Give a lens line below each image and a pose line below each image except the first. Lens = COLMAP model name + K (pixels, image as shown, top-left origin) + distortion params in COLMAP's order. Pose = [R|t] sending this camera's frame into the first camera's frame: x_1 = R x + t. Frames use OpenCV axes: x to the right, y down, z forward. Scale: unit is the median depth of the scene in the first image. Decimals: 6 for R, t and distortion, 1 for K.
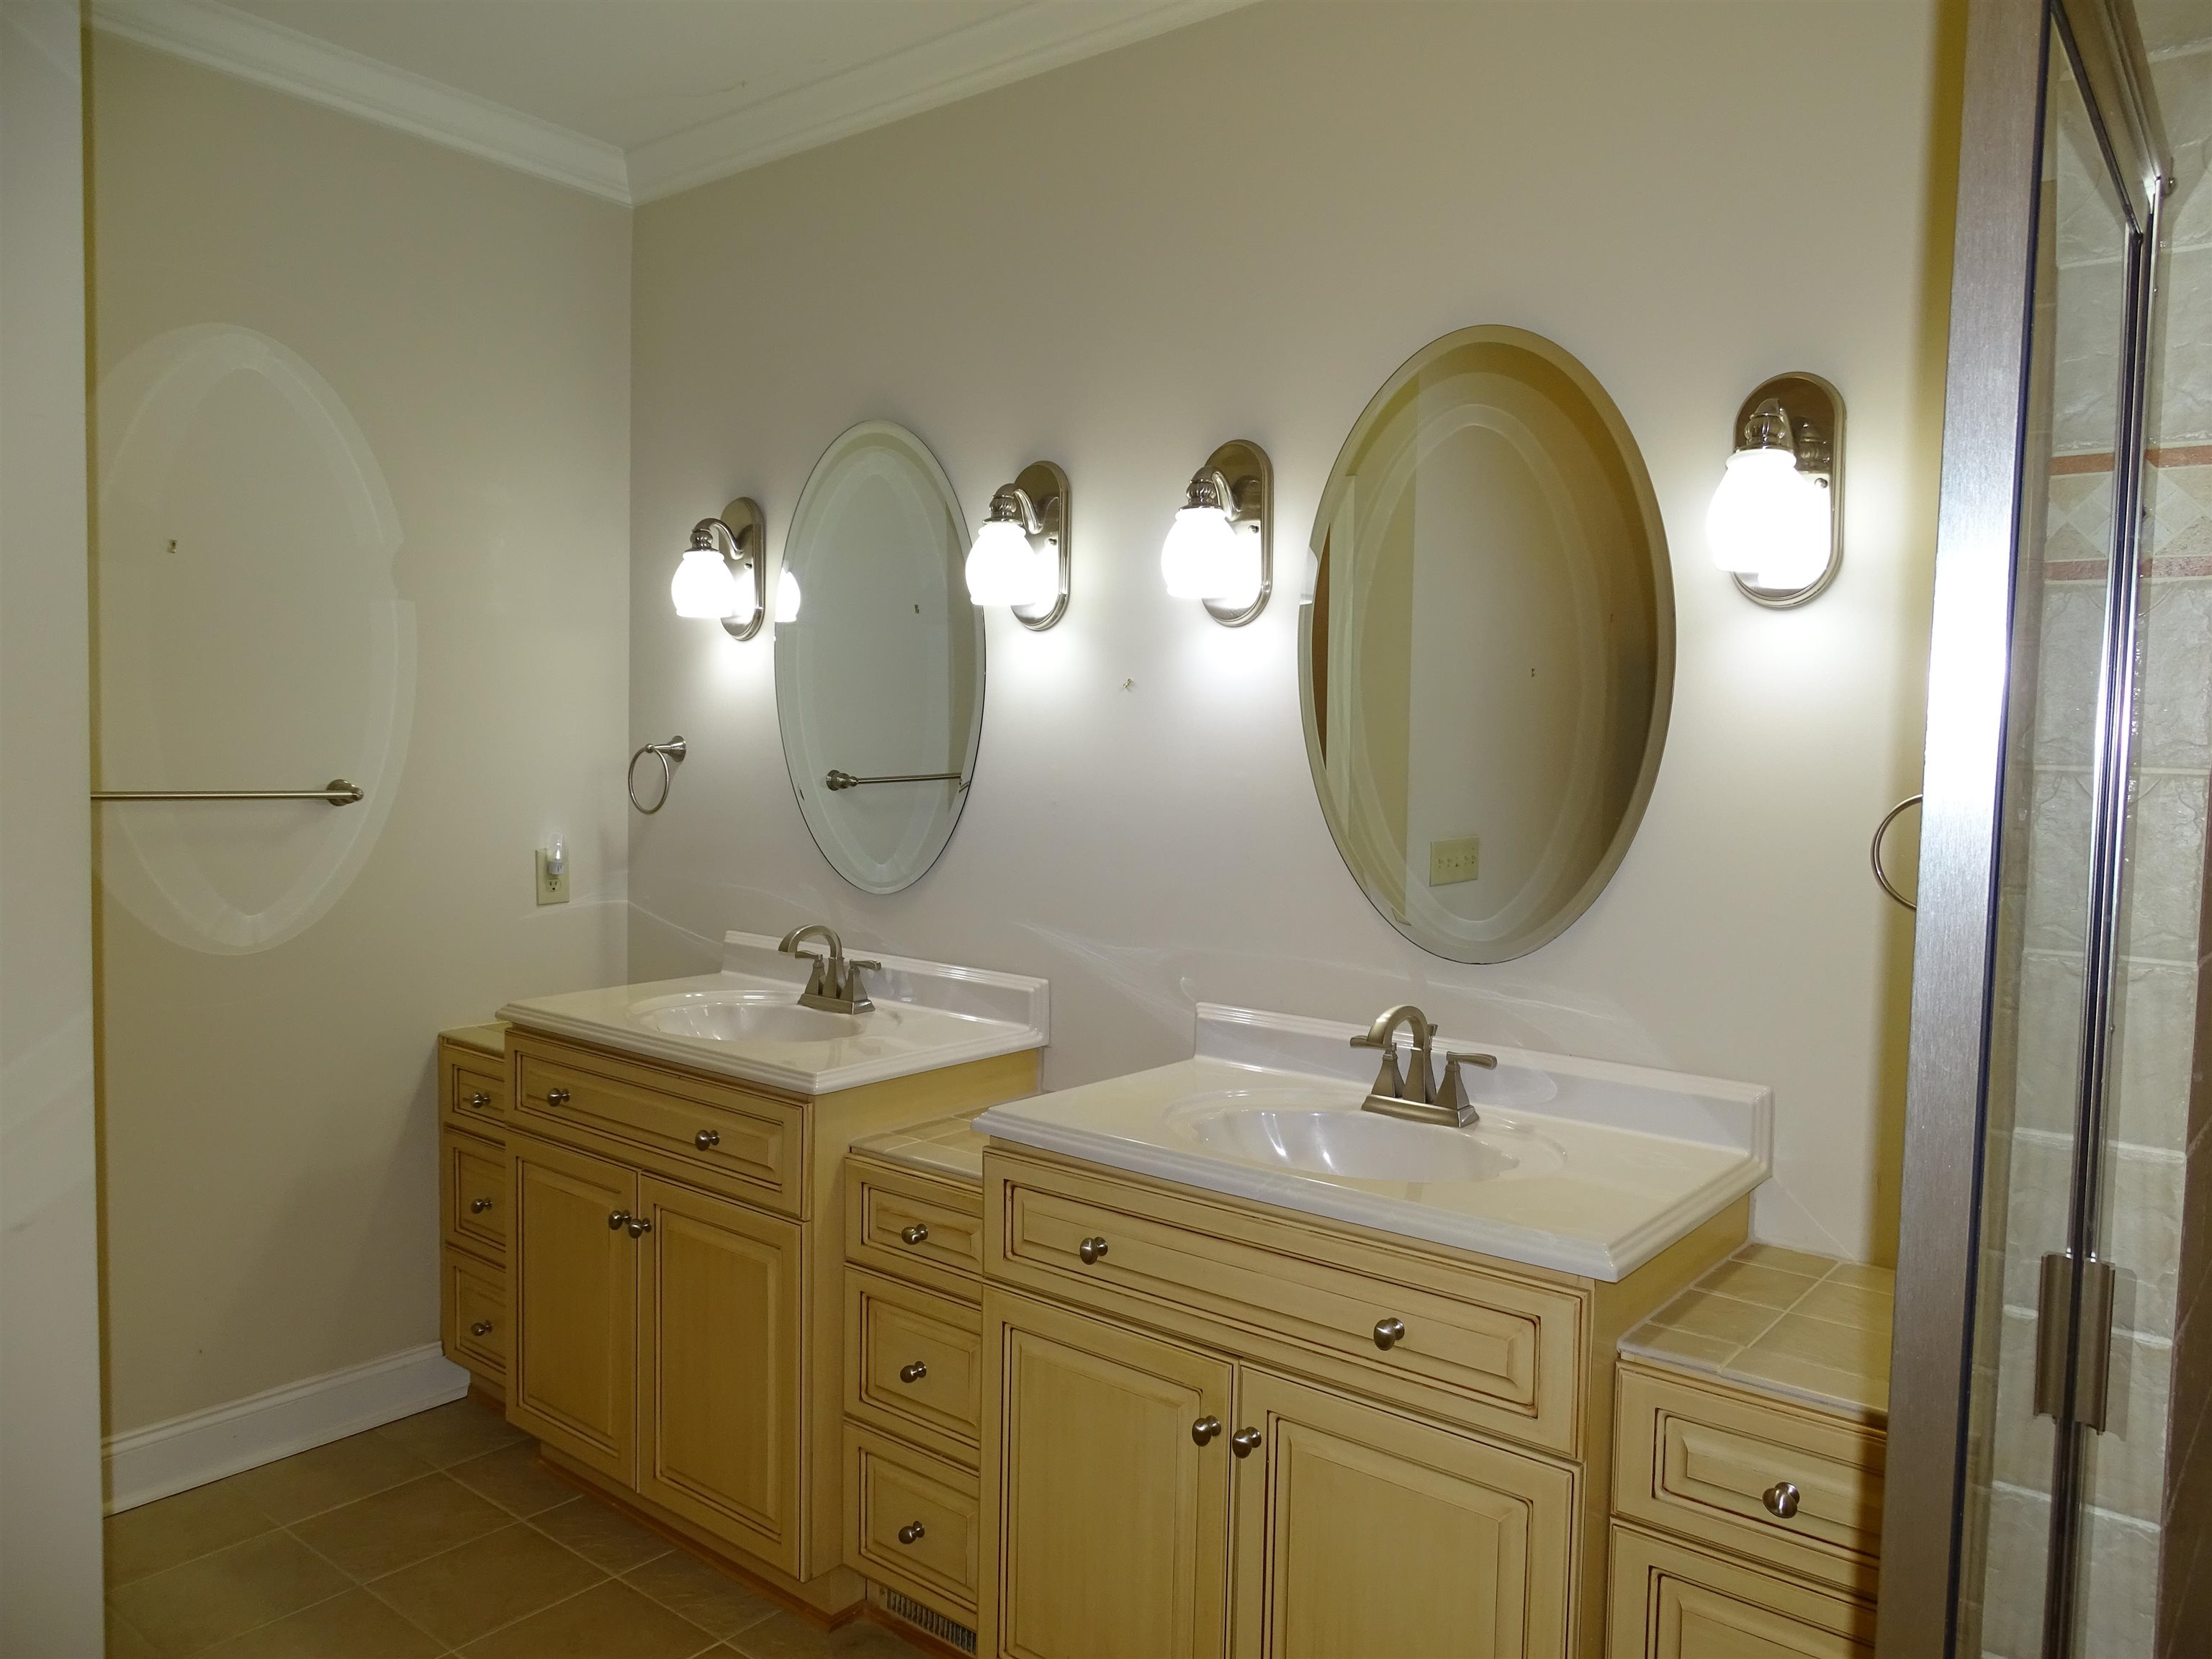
lens RADIAL K [[1562.4, 0, 1096.3], [0, 1562.4, 827.2], [0, 0, 1]] dist [0.002643, -0.009507]
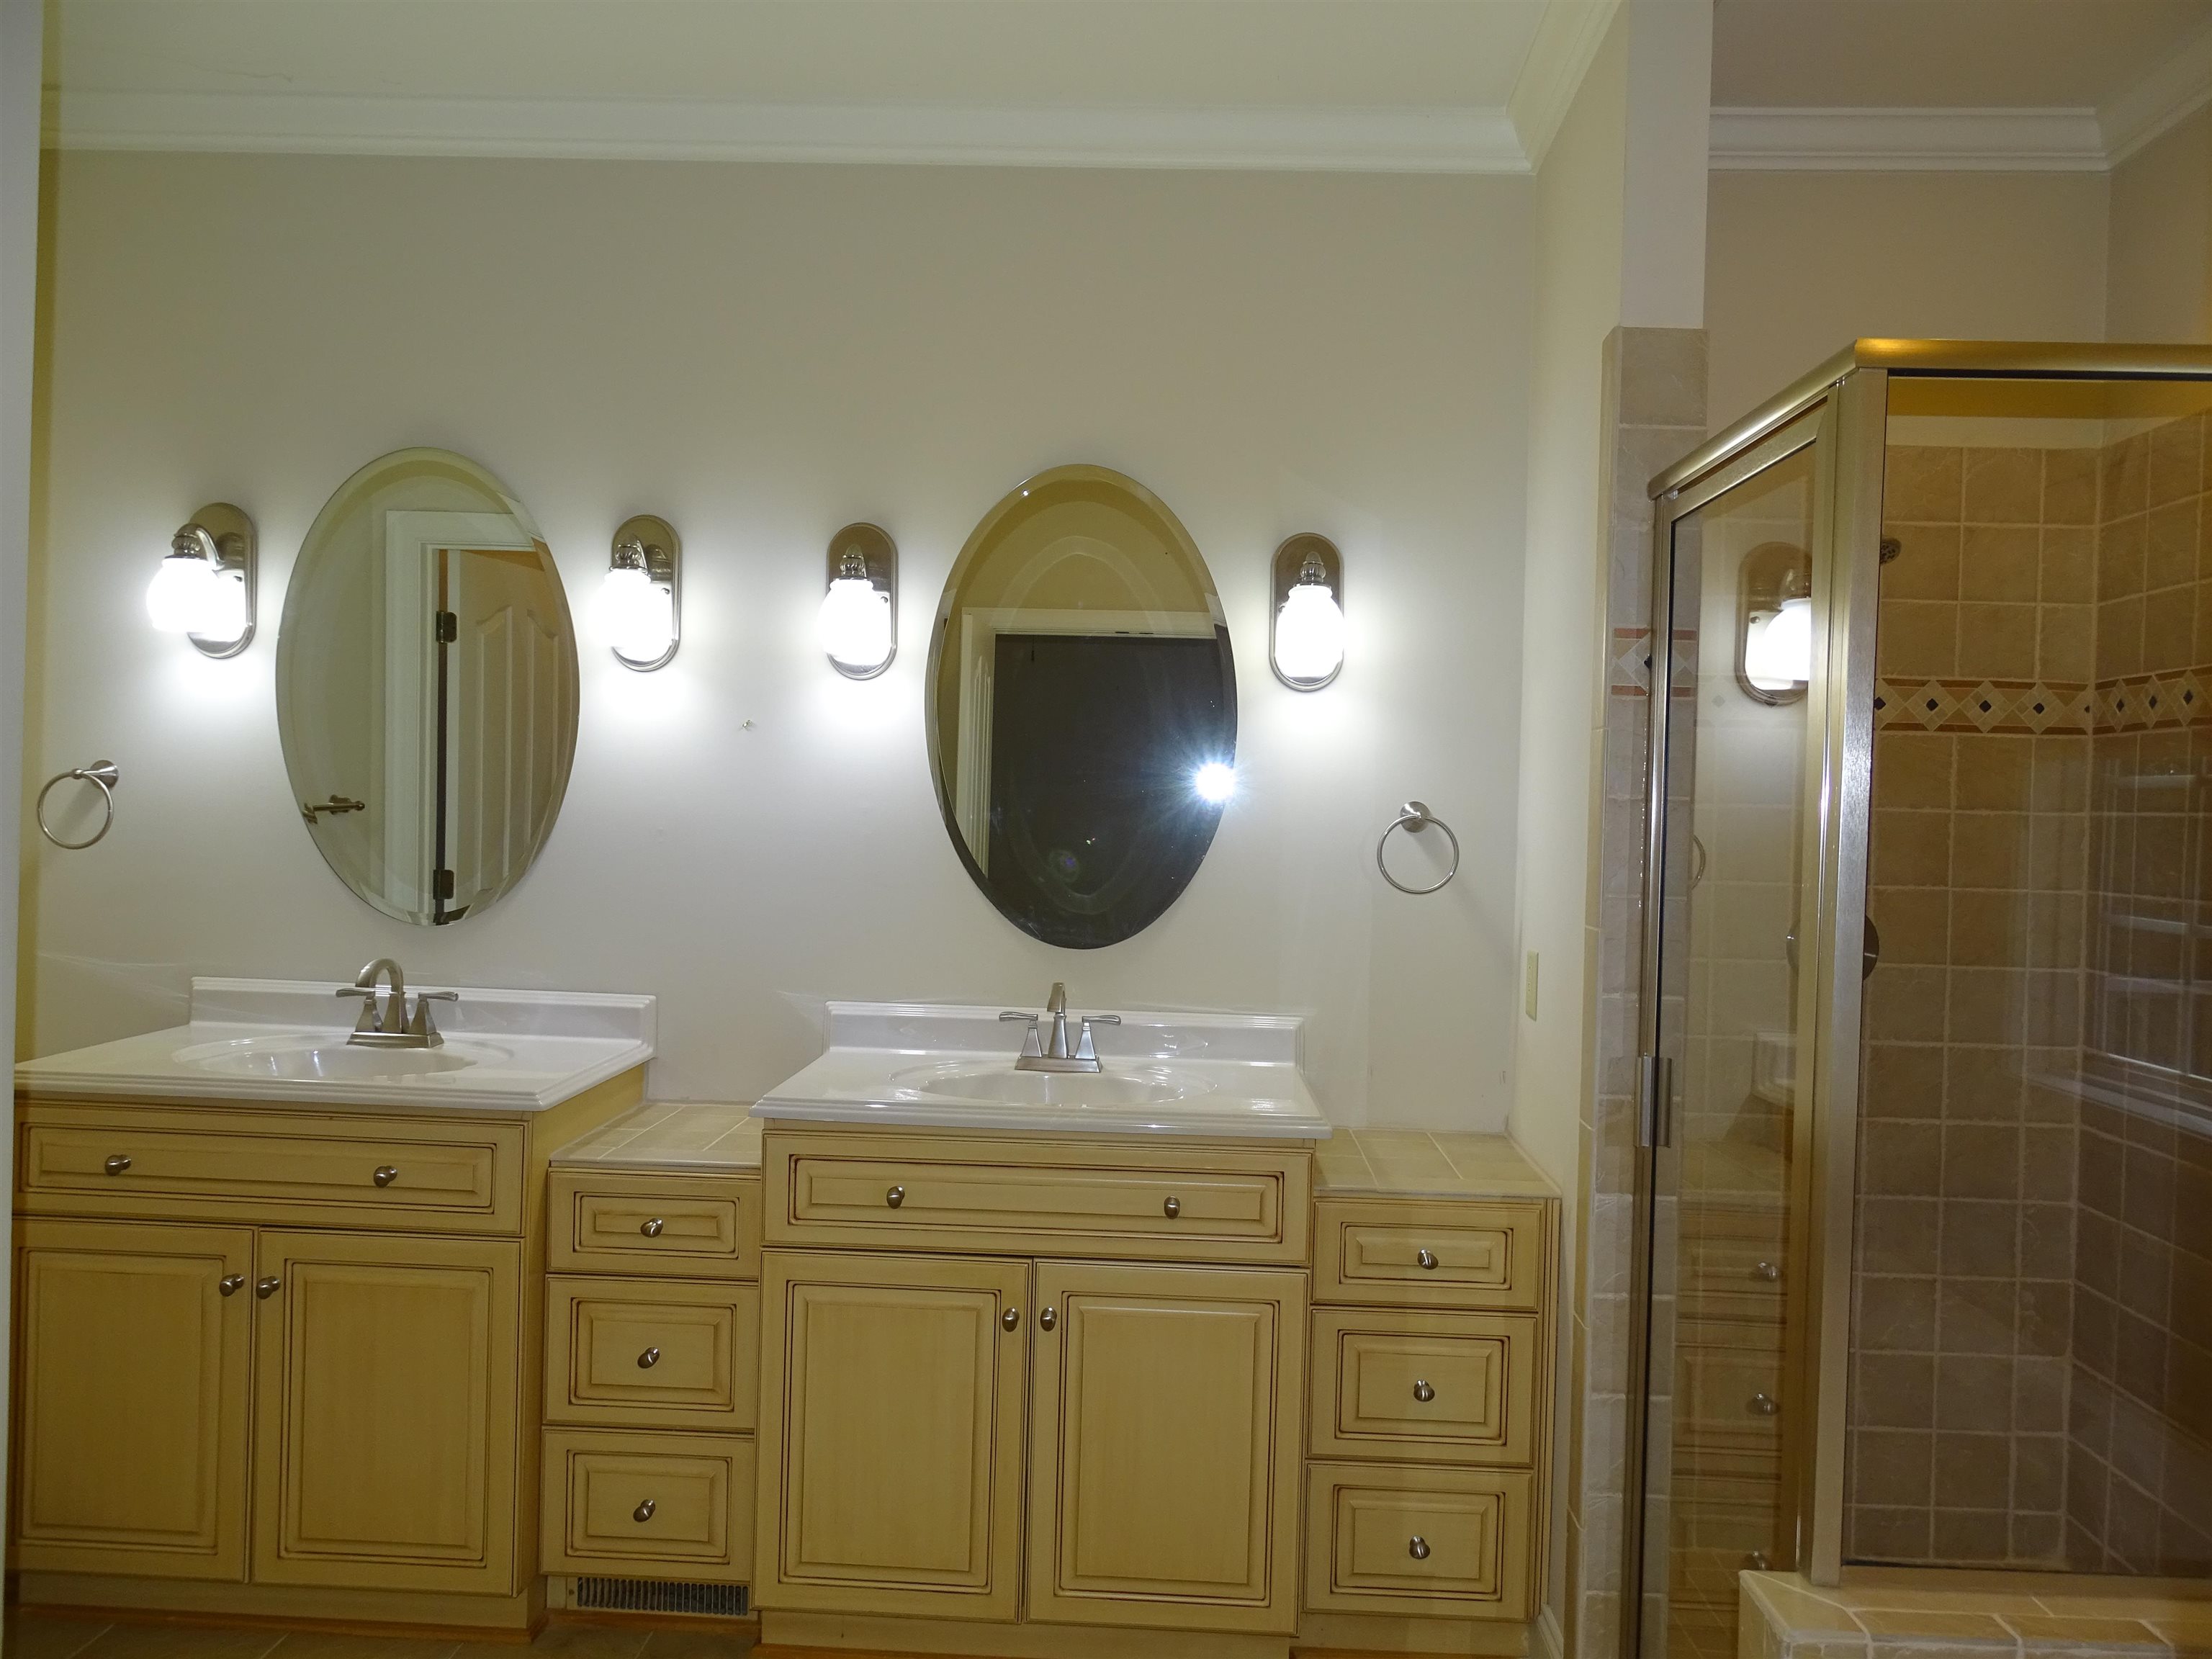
lens RADIAL K [[1562.4, 0, 1094.2], [0, 1562.4, 823.5], [0, 0, 1]] dist [0.002643, -0.009507]
pose [[0.798662, -0.016077, 0.601565, -0.106012], [0.028199, 0.999545, -0.010726, 0.031780], [-0.601119, 0.025530, 0.798752, -0.381381]]
